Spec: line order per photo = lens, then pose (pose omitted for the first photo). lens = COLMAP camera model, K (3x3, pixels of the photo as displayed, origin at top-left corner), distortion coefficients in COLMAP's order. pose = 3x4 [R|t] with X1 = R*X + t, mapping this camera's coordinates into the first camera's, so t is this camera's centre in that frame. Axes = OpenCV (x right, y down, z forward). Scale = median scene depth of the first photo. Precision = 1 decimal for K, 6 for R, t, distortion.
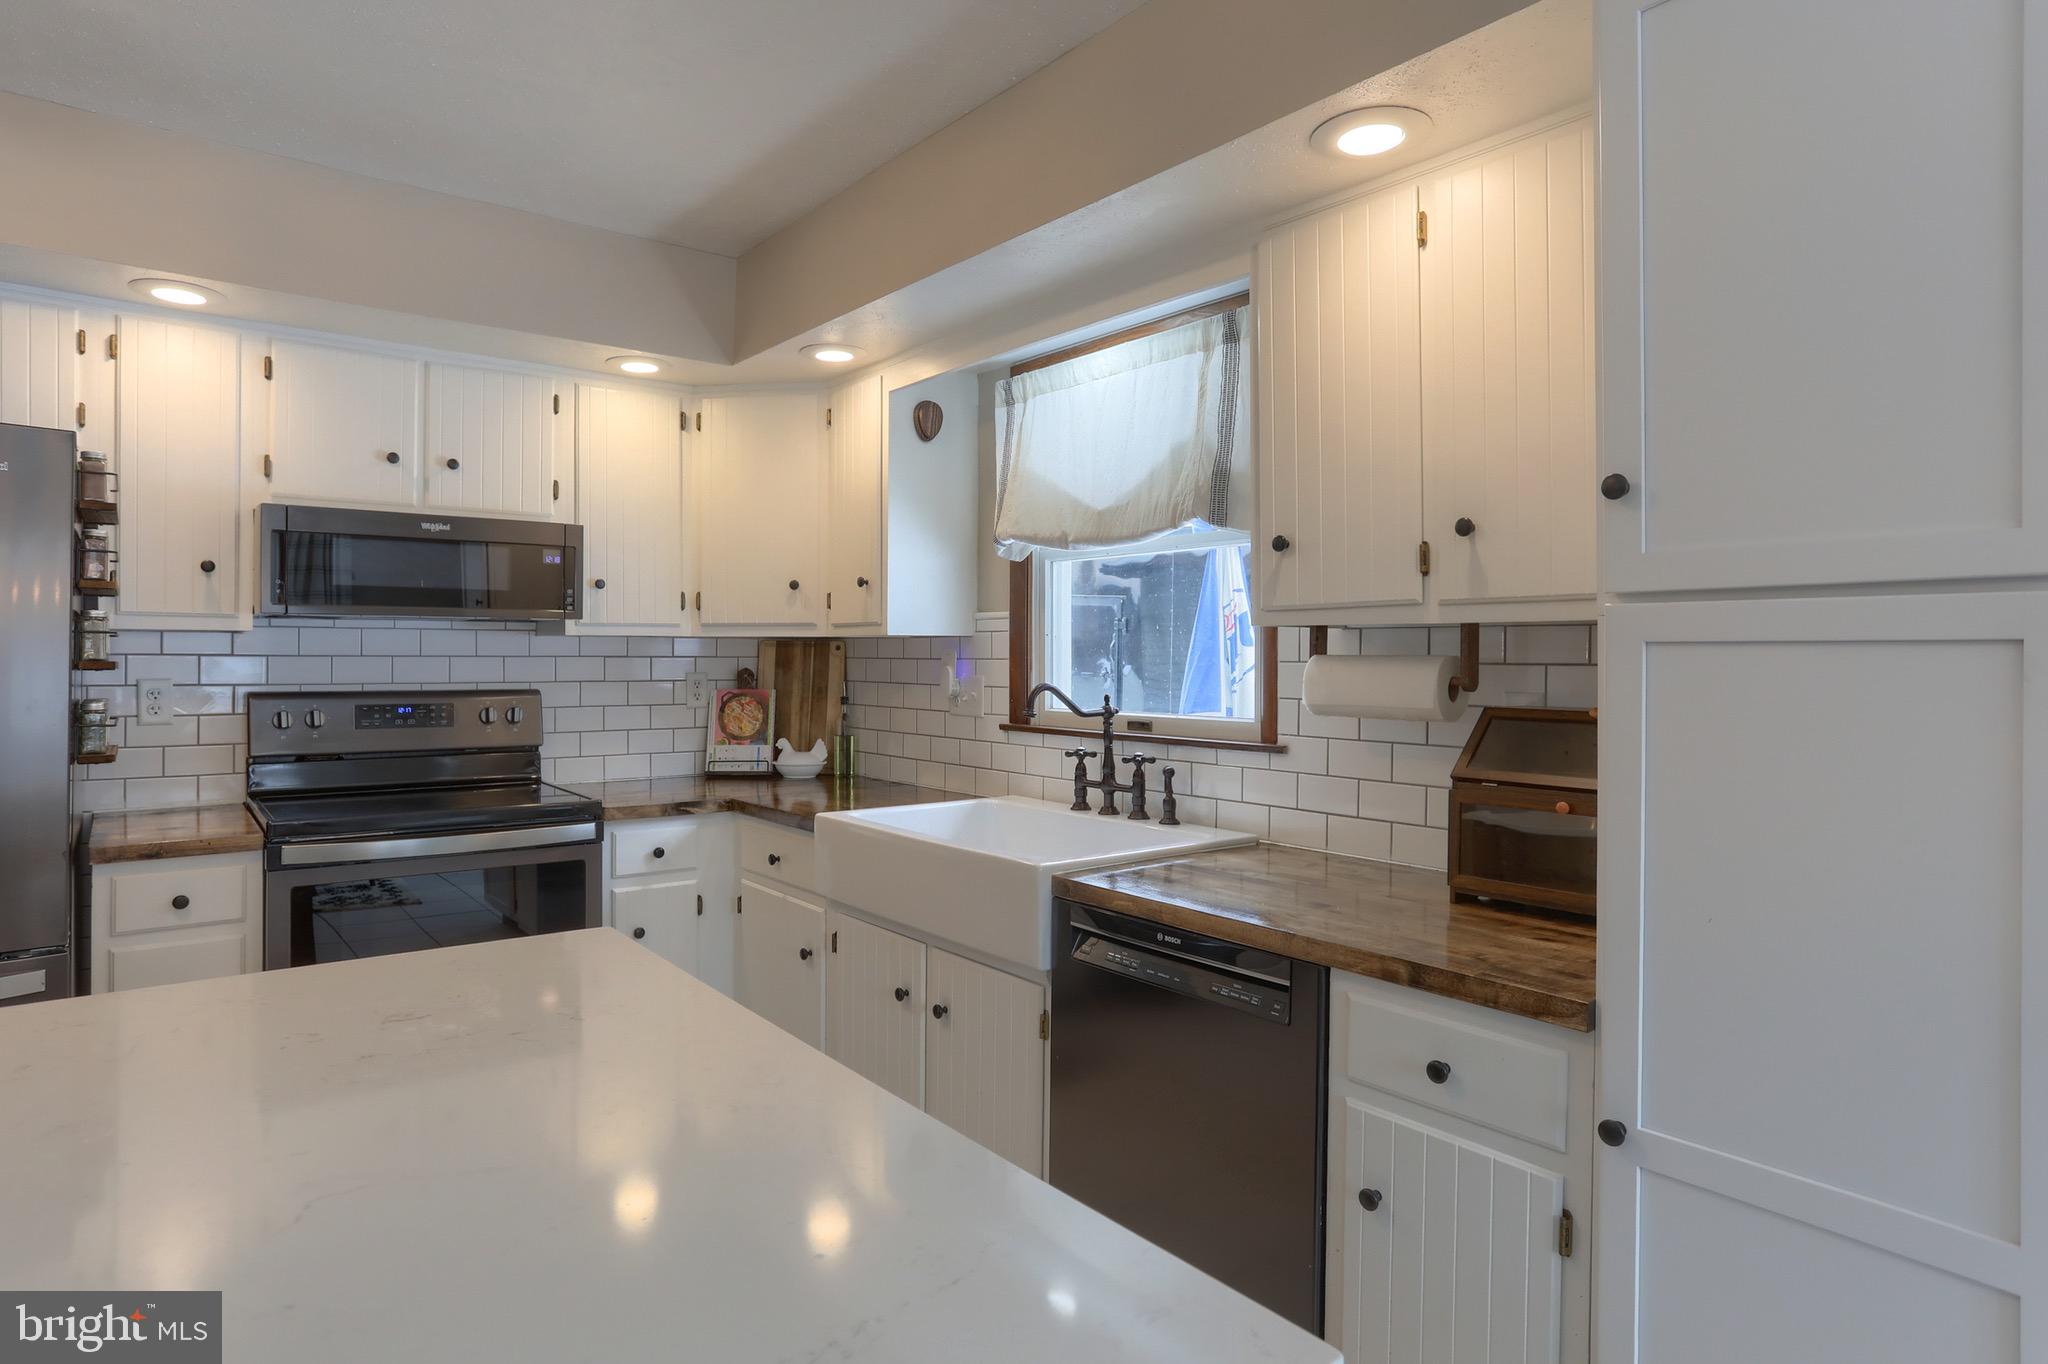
lens RADIAL K [[1151.8, 0, 1023.6], [0, 1151.8, 662.8], [0, 0, 1]] dist [-0.067102, 0.042426]
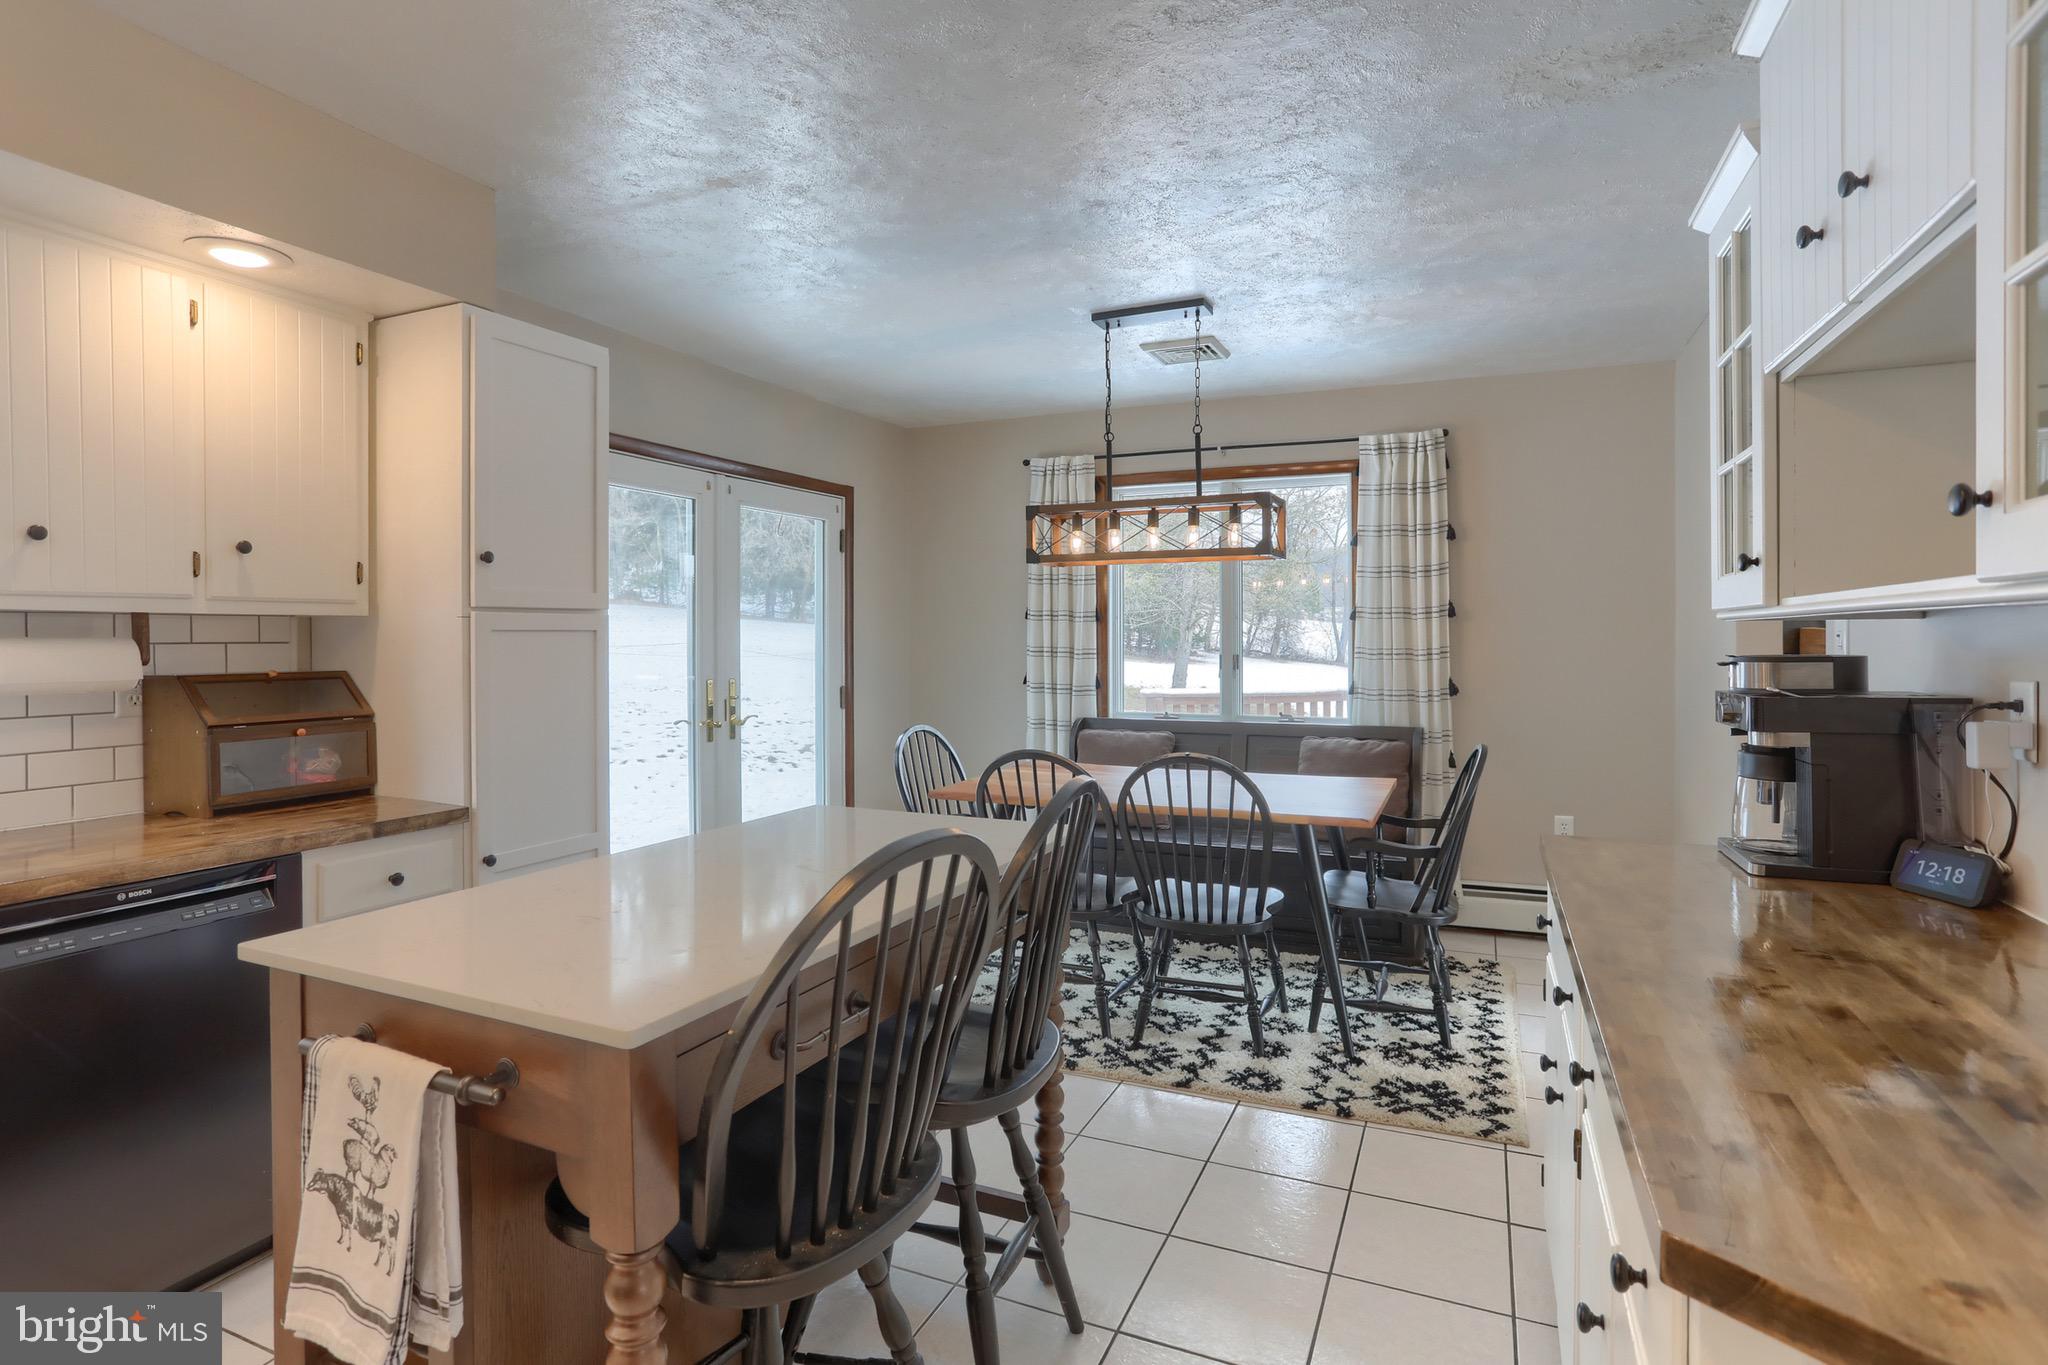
lens RADIAL K [[1002.0, 0, 978.8], [0, 1002.0, 641.6], [0, 0, 1]] dist [-0.063979, 0.037402]
pose [[-0.421797, -0.009816, 0.906637, -0.678859], [0.005148, 0.999899, 0.013220, -0.007170], [-0.906676, 0.010243, -0.421704, 0.415012]]
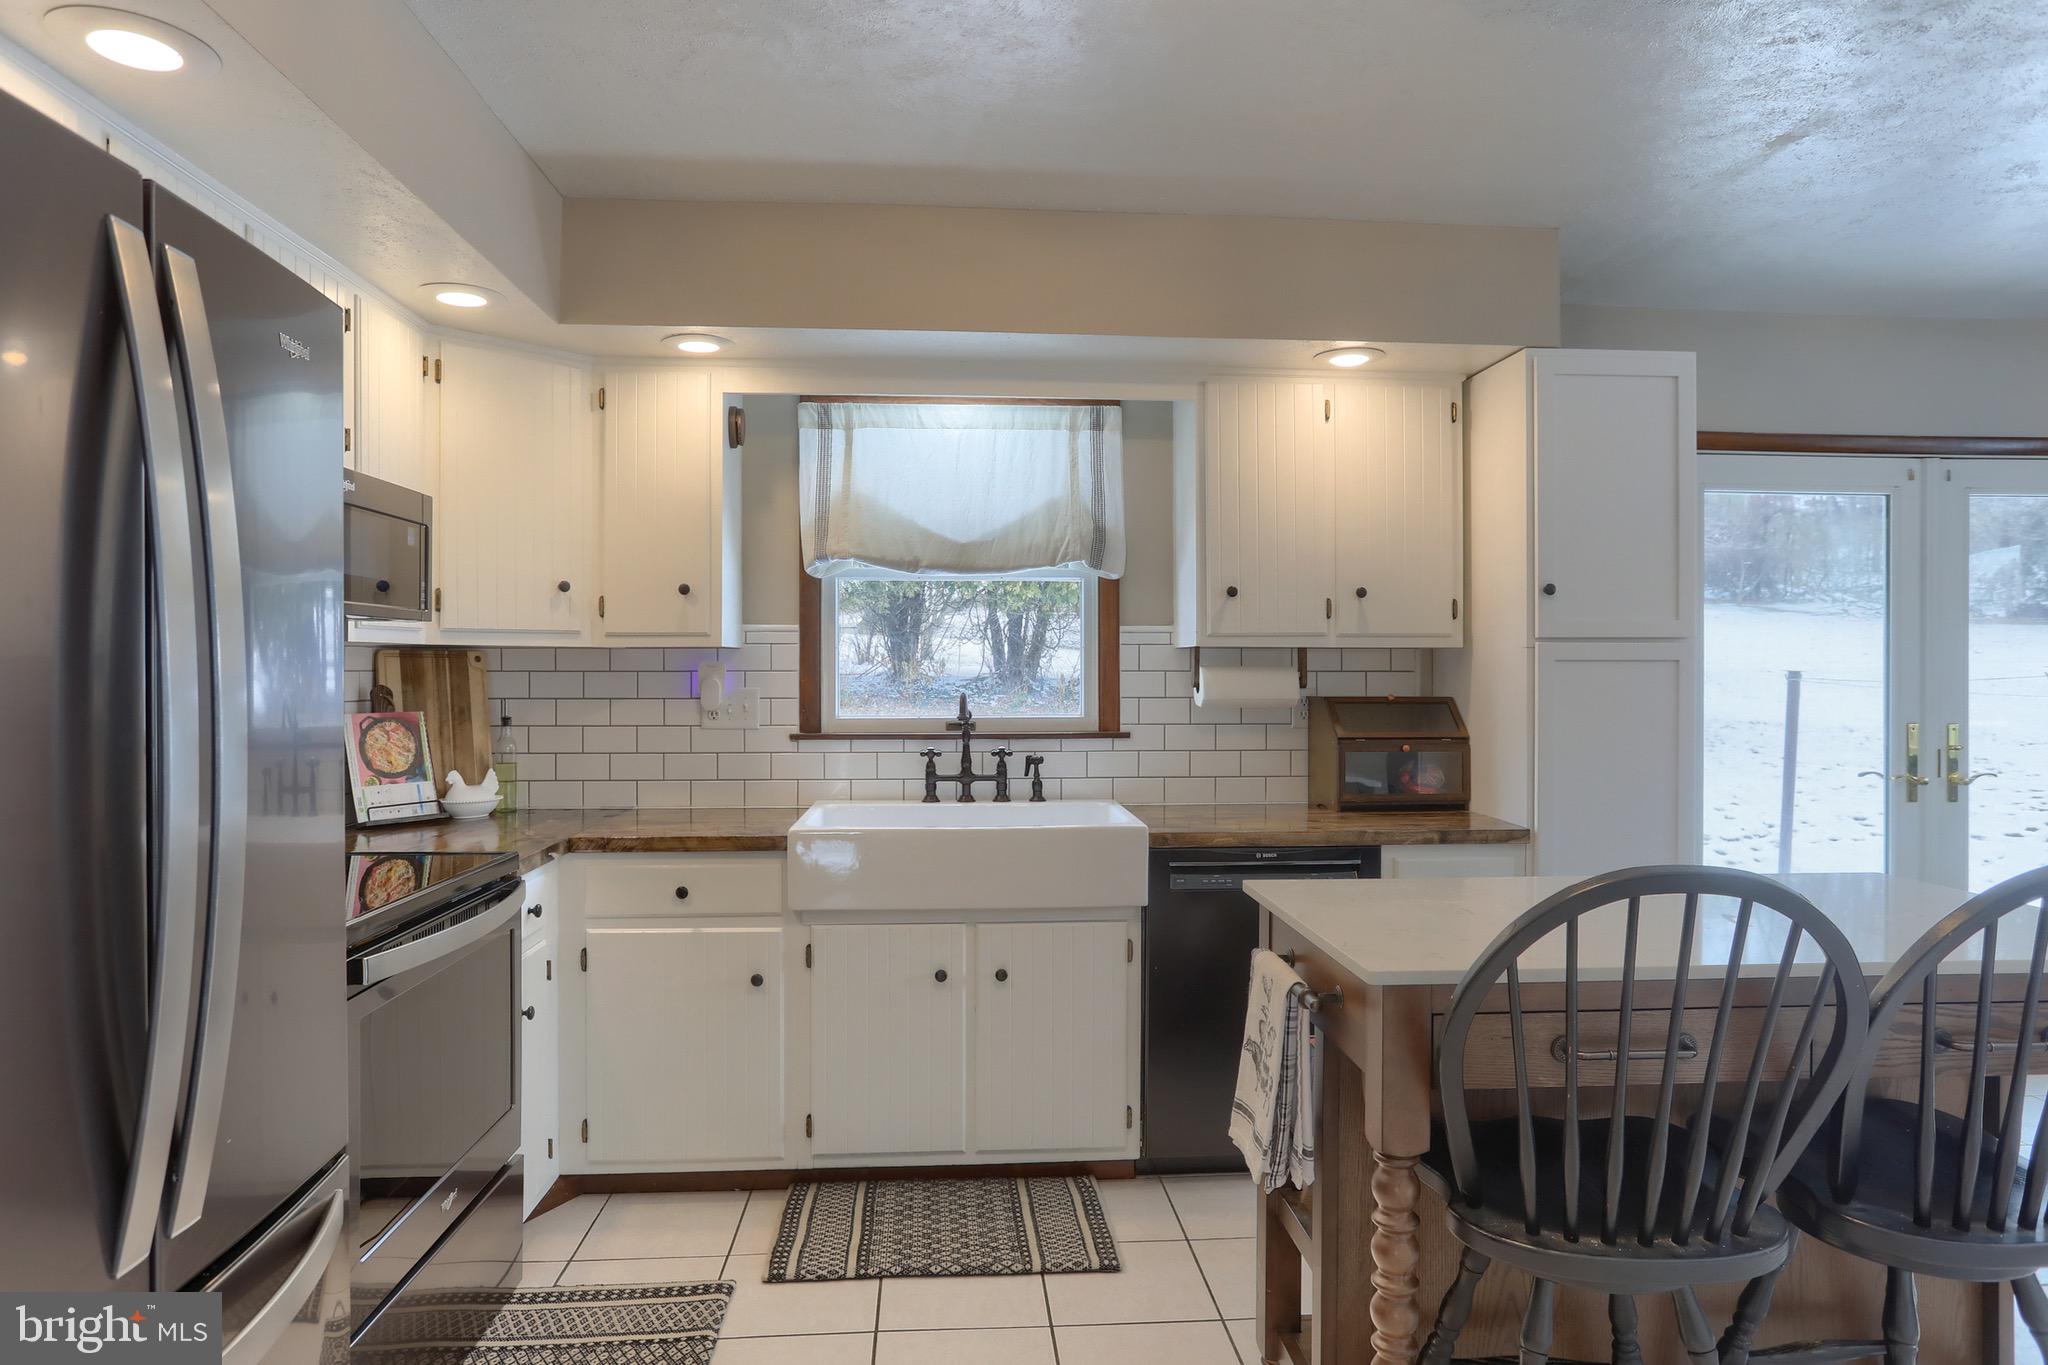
lens RADIAL K [[1176.0, 0, 1100.8], [0, 1176.0, 674.9], [0, 0, 1]] dist [-0.053179, 0.047701]
pose [[0.547955, -0.009186, 0.836457, -0.809277], [0.007416, 0.999954, 0.006123, -0.004253], [-0.836475, 0.002848, 0.547998, 0.214108]]
